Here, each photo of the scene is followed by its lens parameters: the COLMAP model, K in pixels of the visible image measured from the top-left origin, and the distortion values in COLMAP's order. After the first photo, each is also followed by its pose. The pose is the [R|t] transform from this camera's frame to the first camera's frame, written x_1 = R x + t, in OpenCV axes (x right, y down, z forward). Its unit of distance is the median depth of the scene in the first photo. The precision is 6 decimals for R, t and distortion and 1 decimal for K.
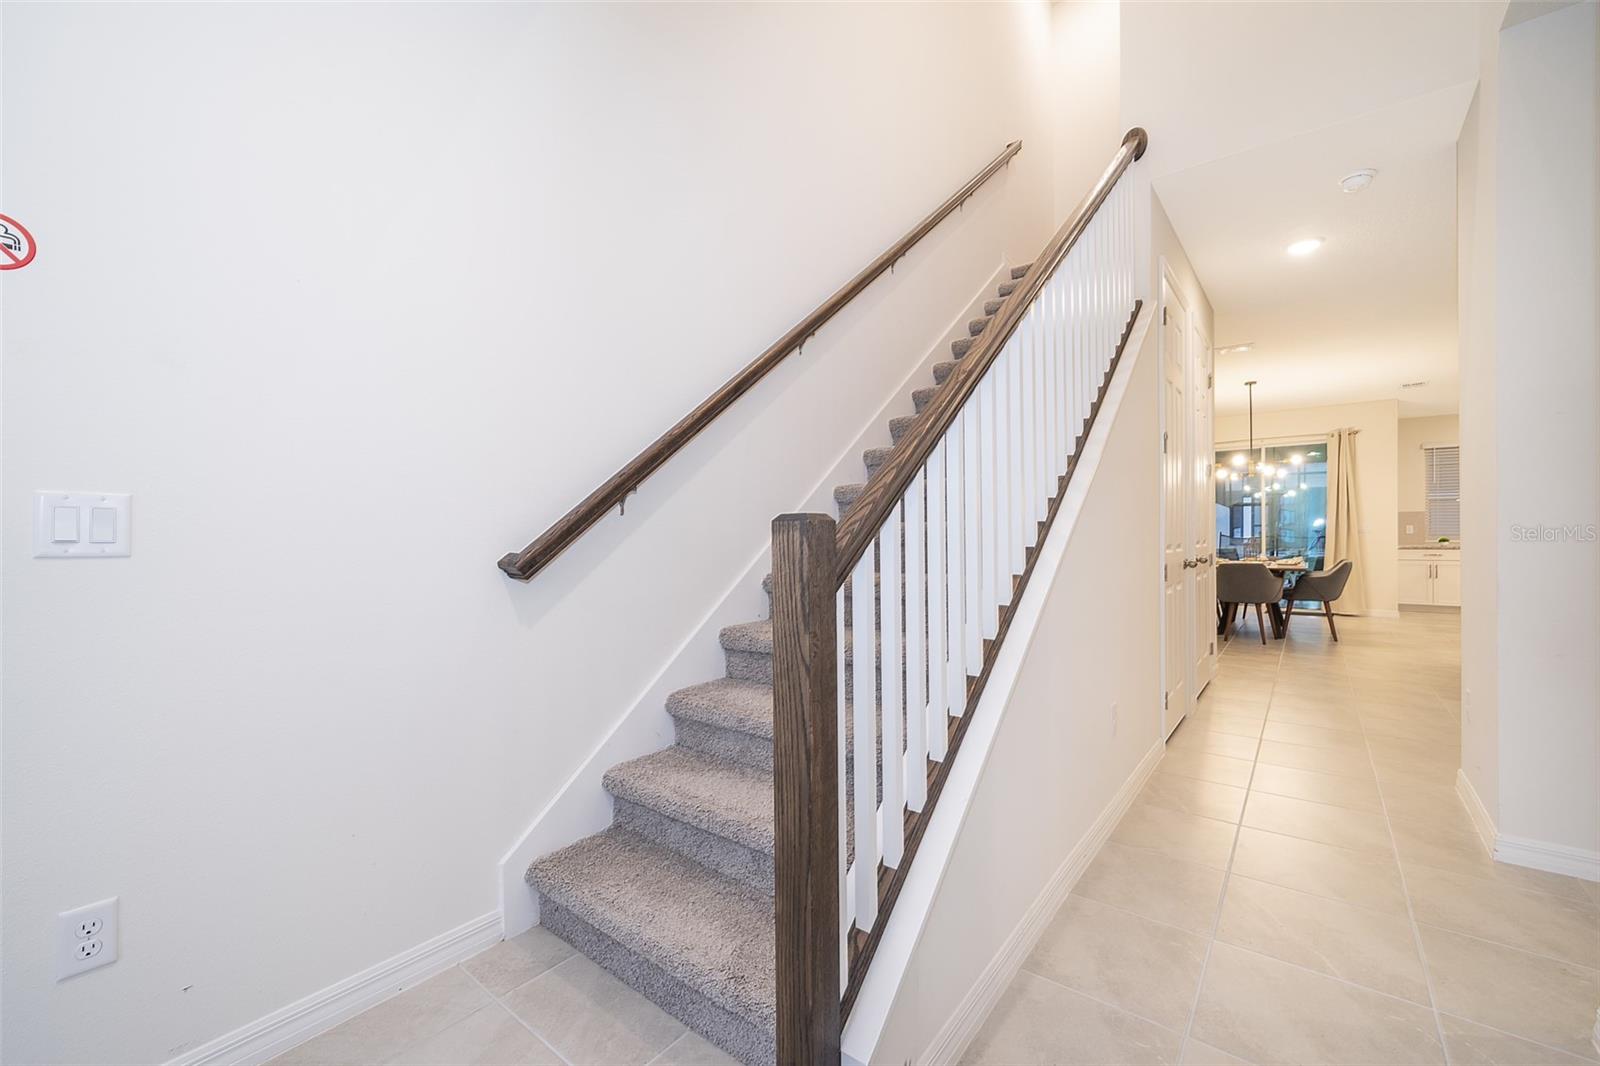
lens RADIAL K [[657.4, 0, 800.0], [0, 657.4, 533.0], [0, 0, 1]] dist [-0.001039, -0.000112]
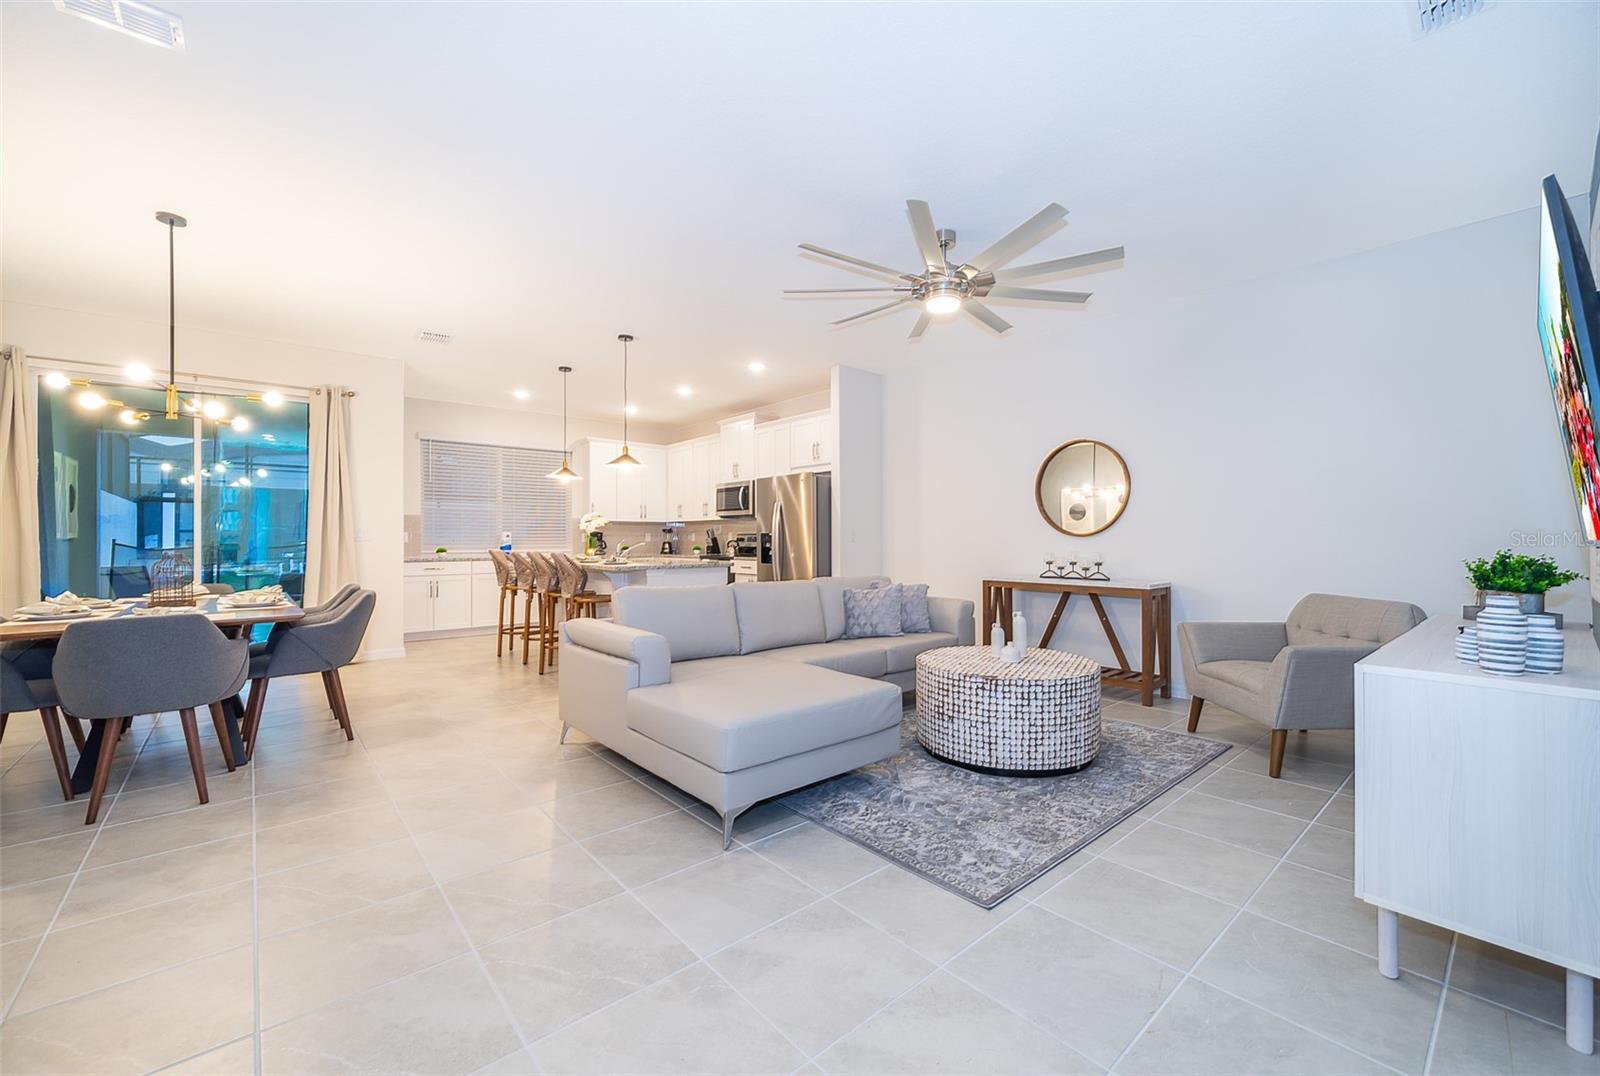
lens RADIAL K [[633.5, 0, 800.0], [0, 633.5, 538.0], [0, 0, 1]] dist [0.000235, -0.000020]
pose [[0.190773, 0.006504, 0.981613, 0.282894], [0.000042, 0.999978, -0.006634, 0.000691], [-0.981634, 0.001307, 0.190768, 0.407605]]
